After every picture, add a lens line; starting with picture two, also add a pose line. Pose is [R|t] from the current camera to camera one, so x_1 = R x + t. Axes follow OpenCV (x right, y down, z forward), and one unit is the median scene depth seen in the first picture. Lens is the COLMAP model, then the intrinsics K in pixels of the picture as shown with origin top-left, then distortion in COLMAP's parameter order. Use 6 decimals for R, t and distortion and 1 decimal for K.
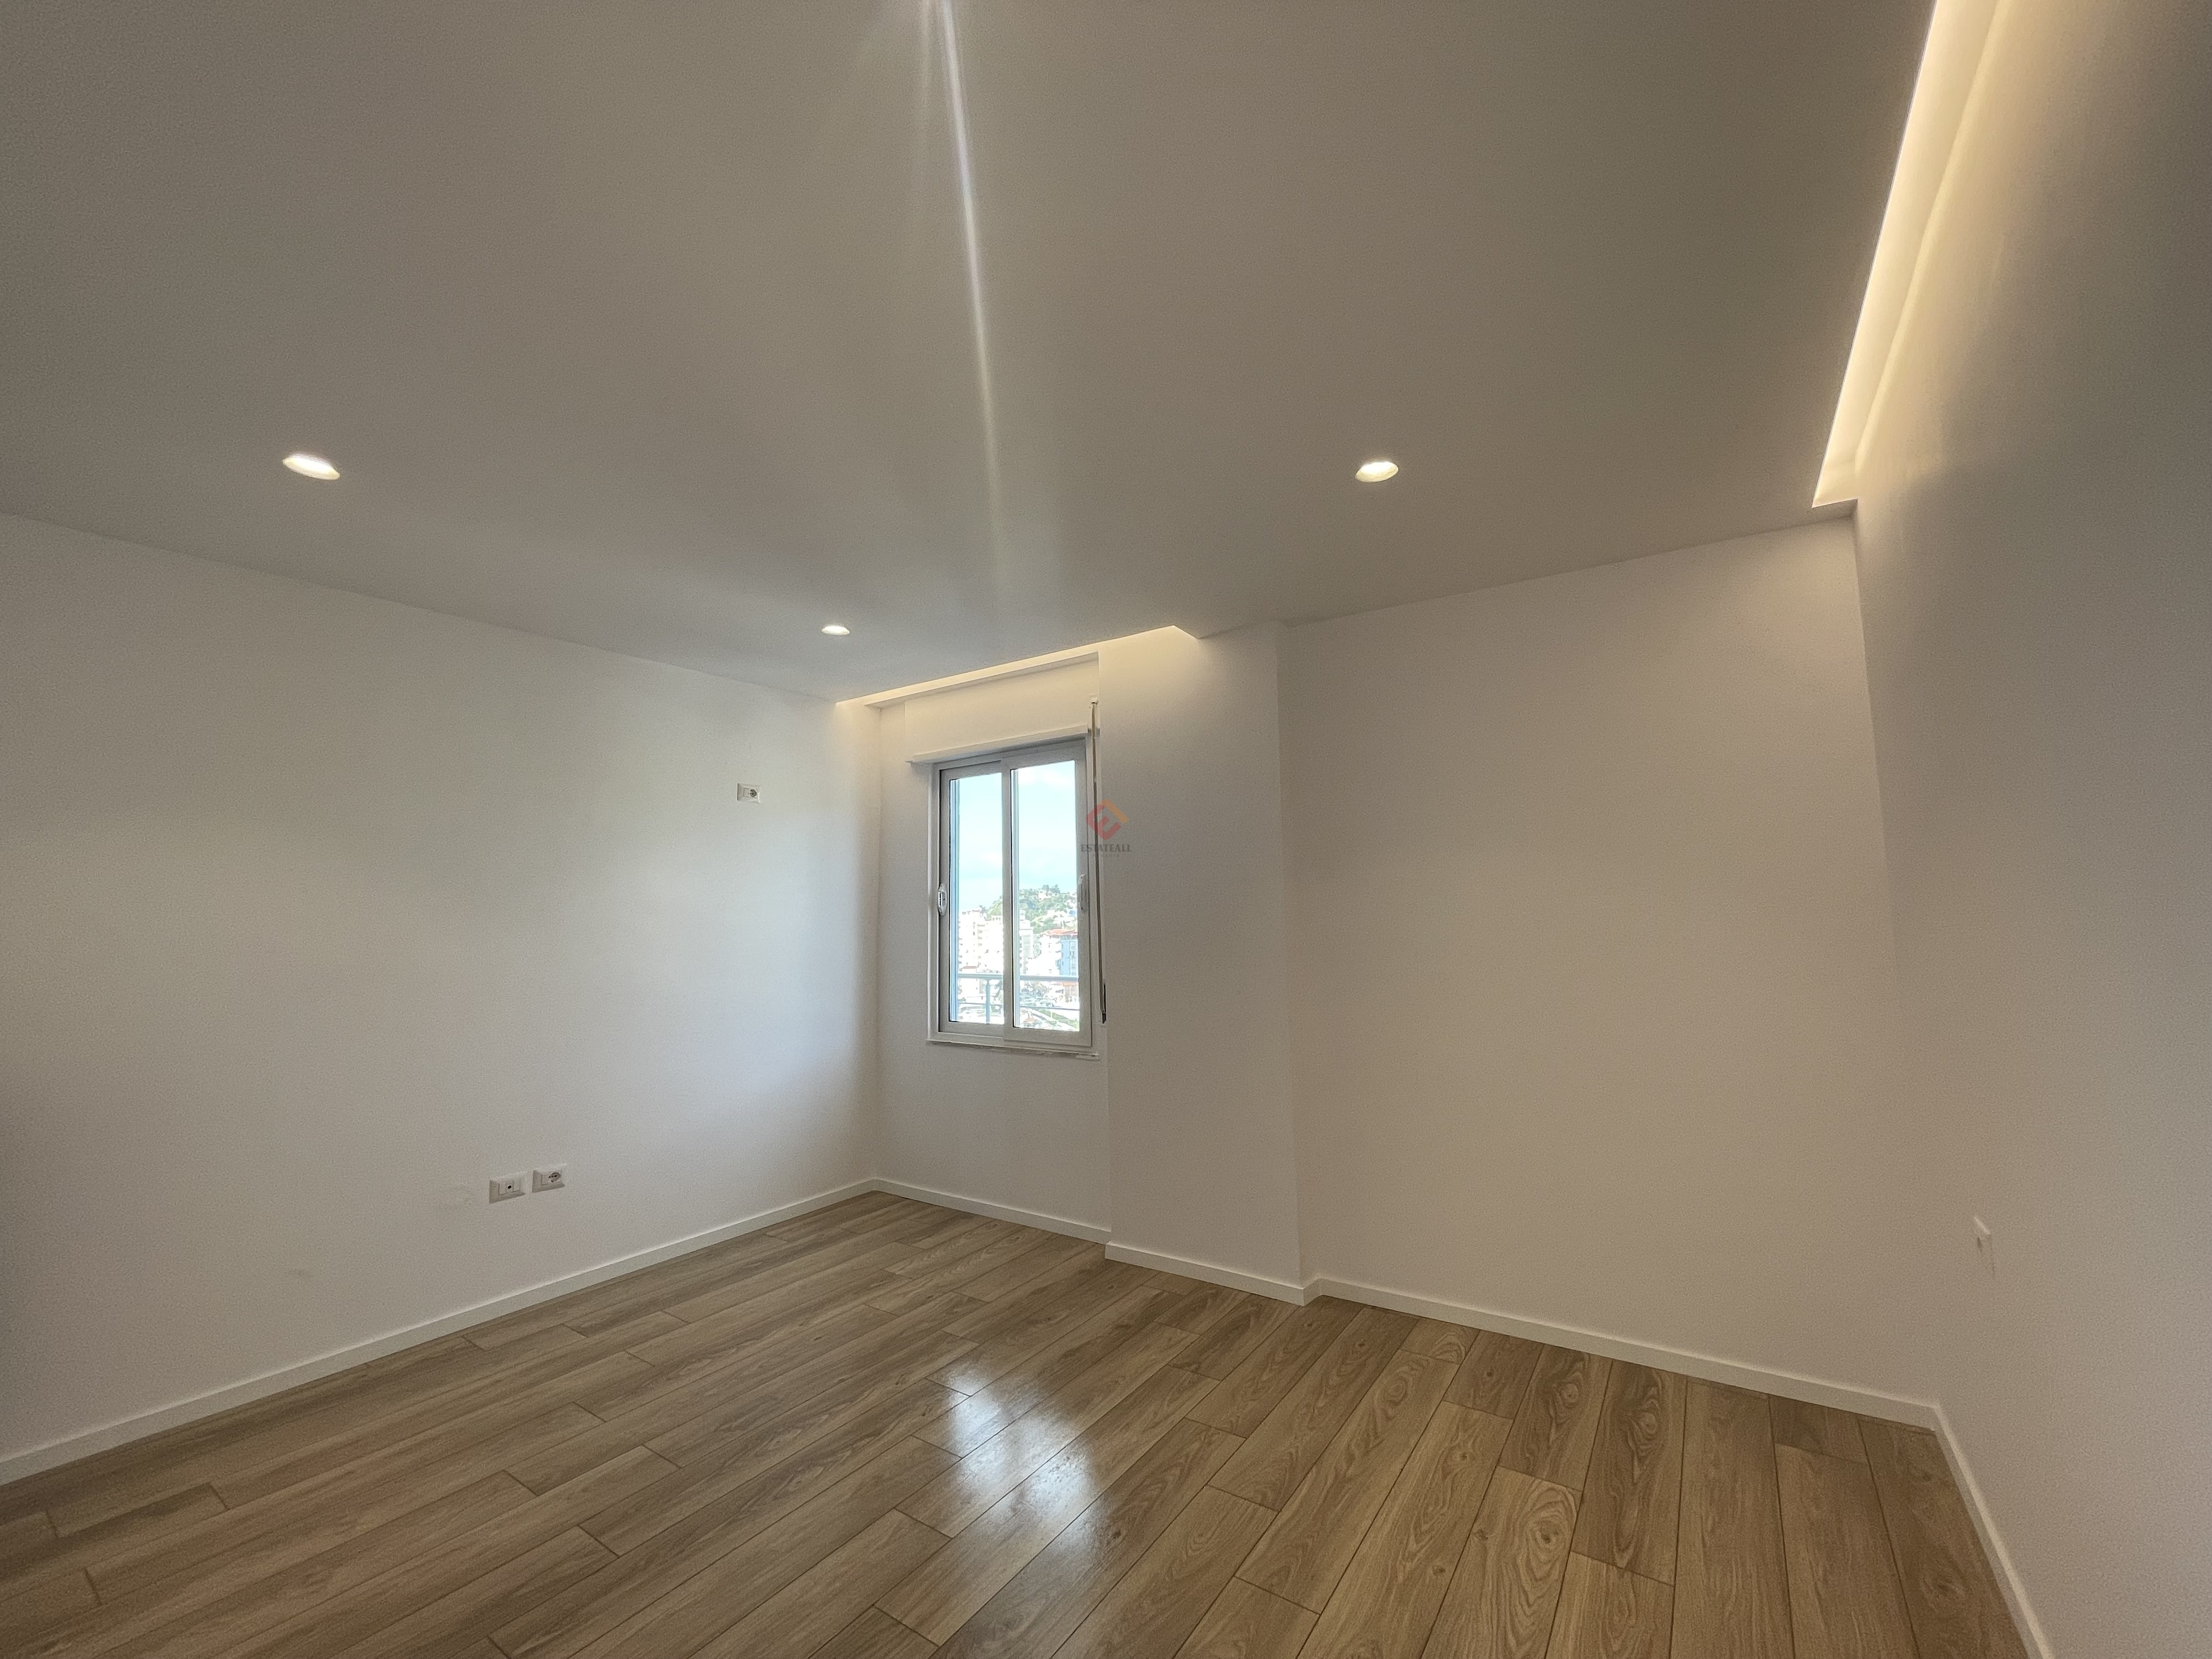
lens RADIAL K [[890.5, 0, 1102.6], [0, 890.5, 822.4], [0, 0, 1]] dist [-0.003865, 0.001536]
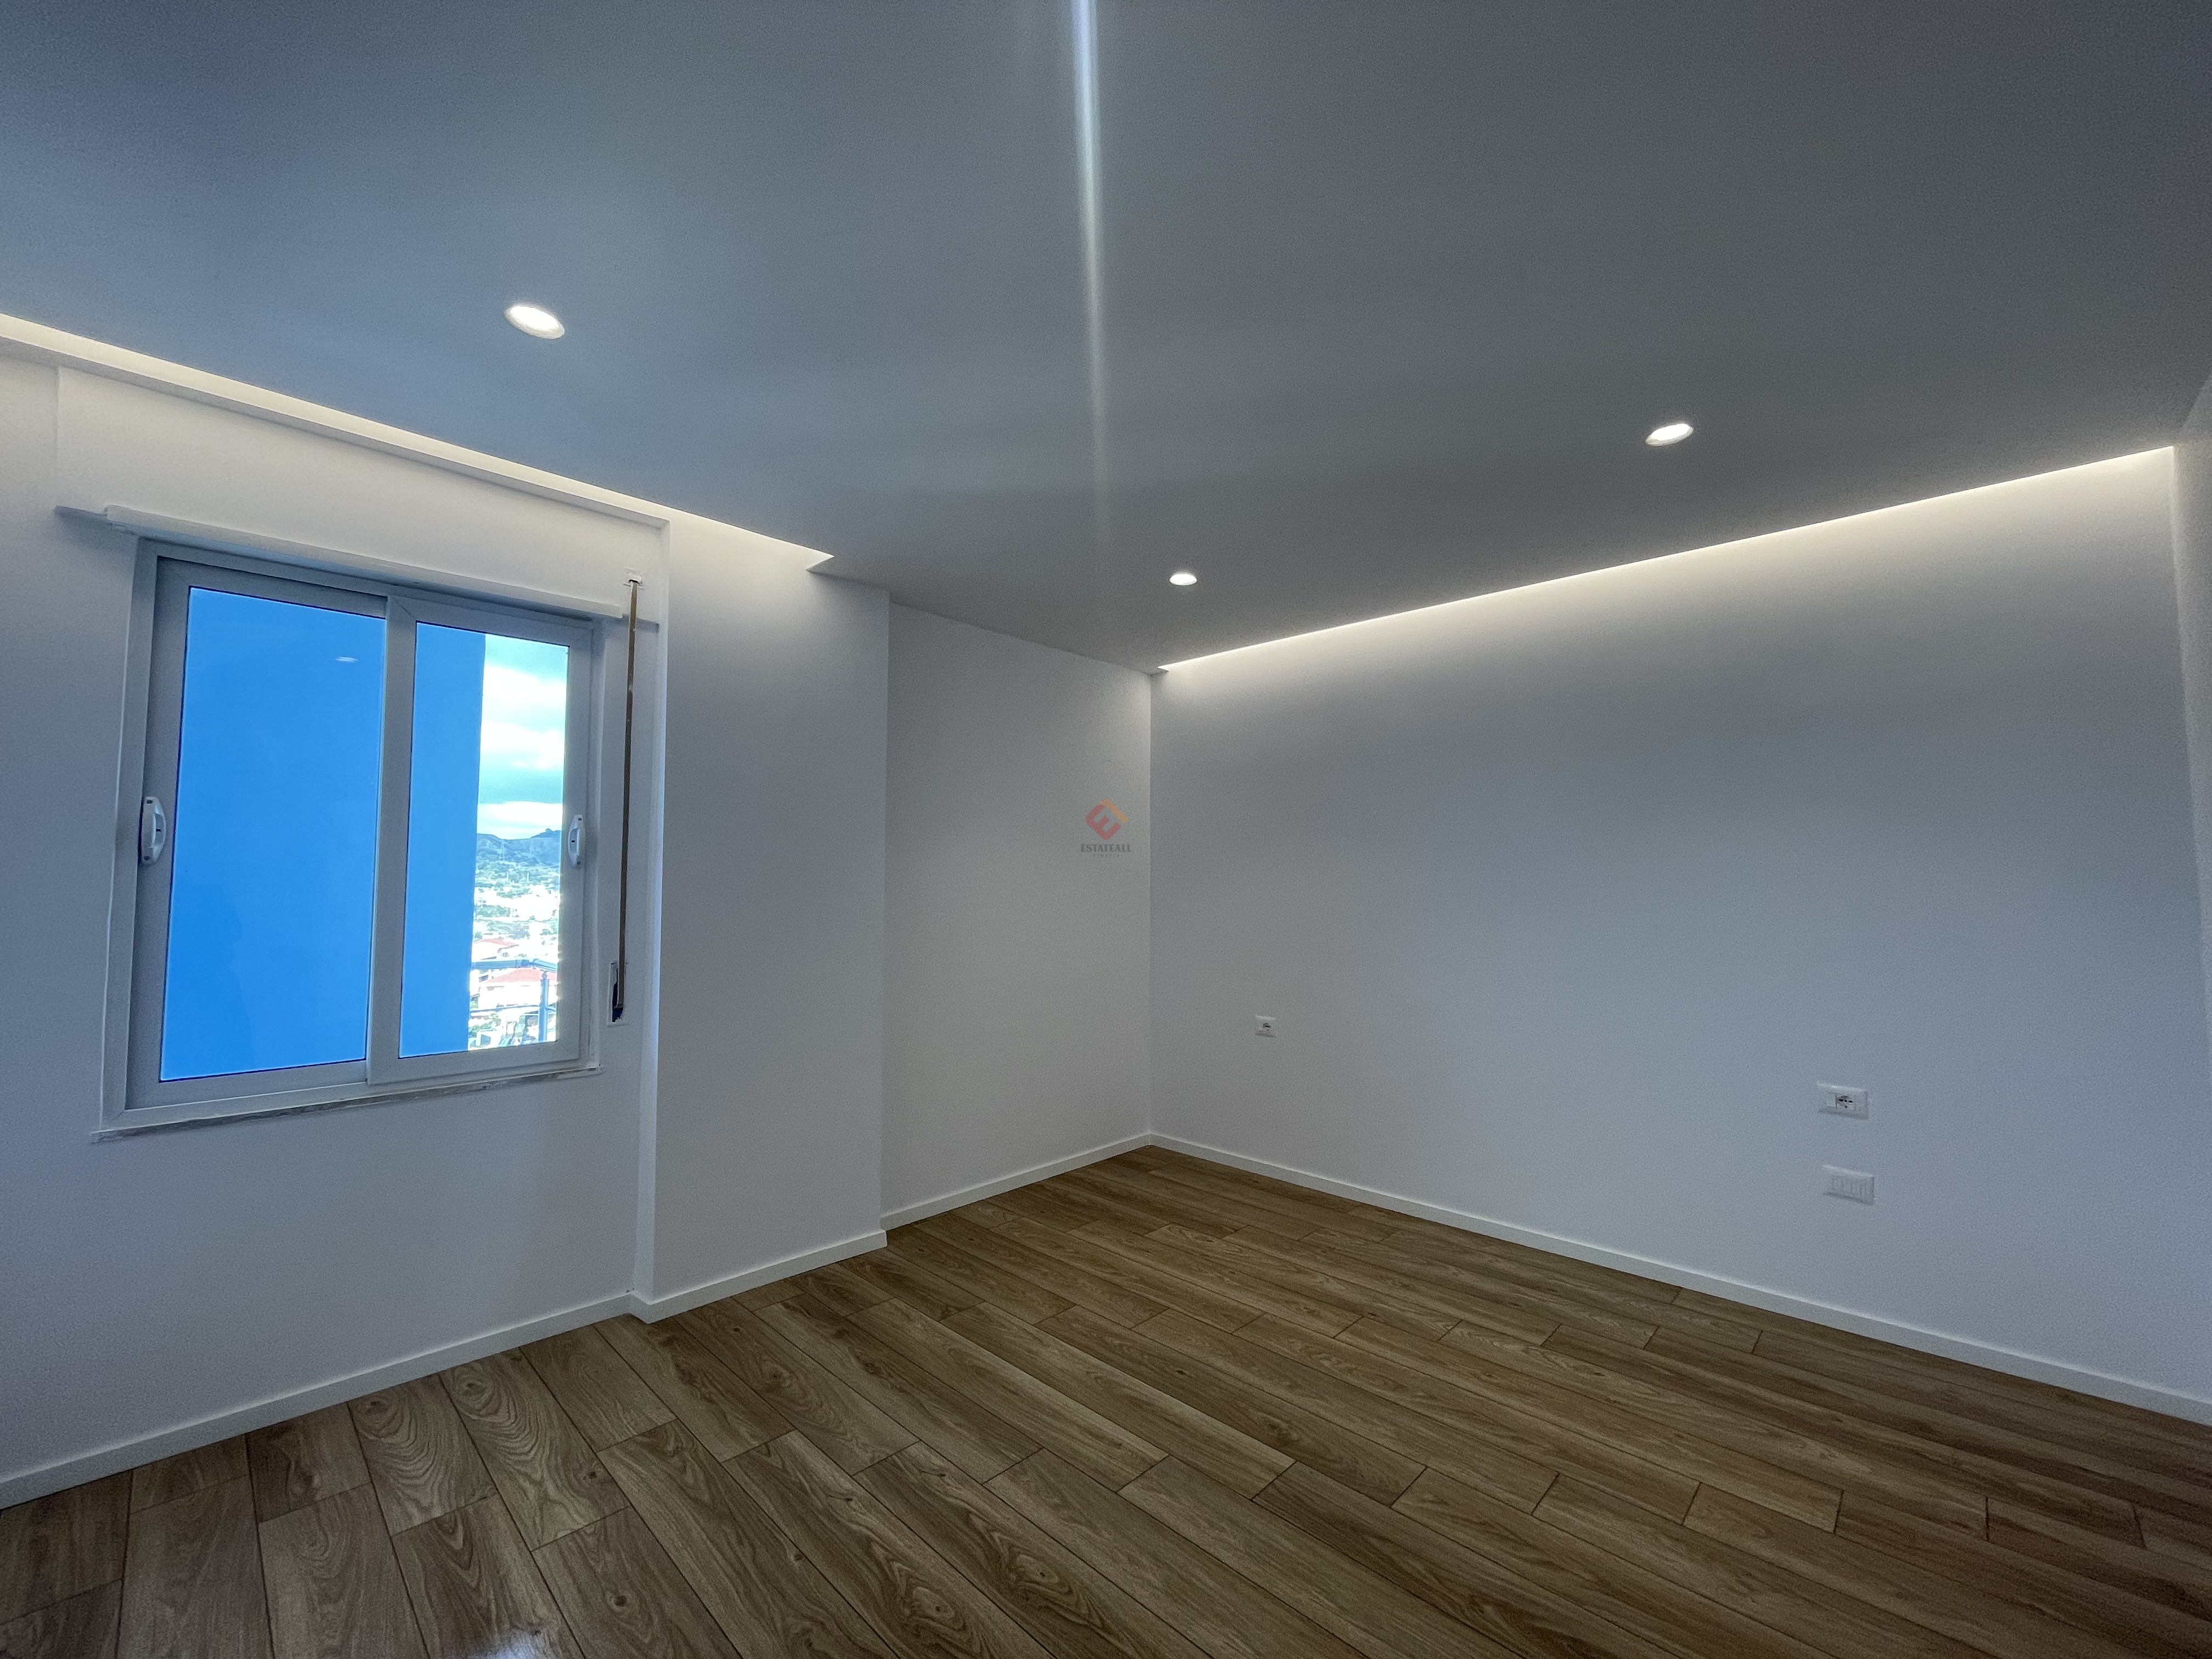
lens RADIAL K [[890.5, 0, 1093.7], [0, 890.5, 845.1], [0, 0, 1]] dist [-0.003865, 0.001536]
pose [[0.166533, 0.062861, 0.984030, -0.829664], [-0.118314, 0.992030, -0.043349, 0.082480], [-0.978912, -0.109206, 0.172643, 0.631151]]
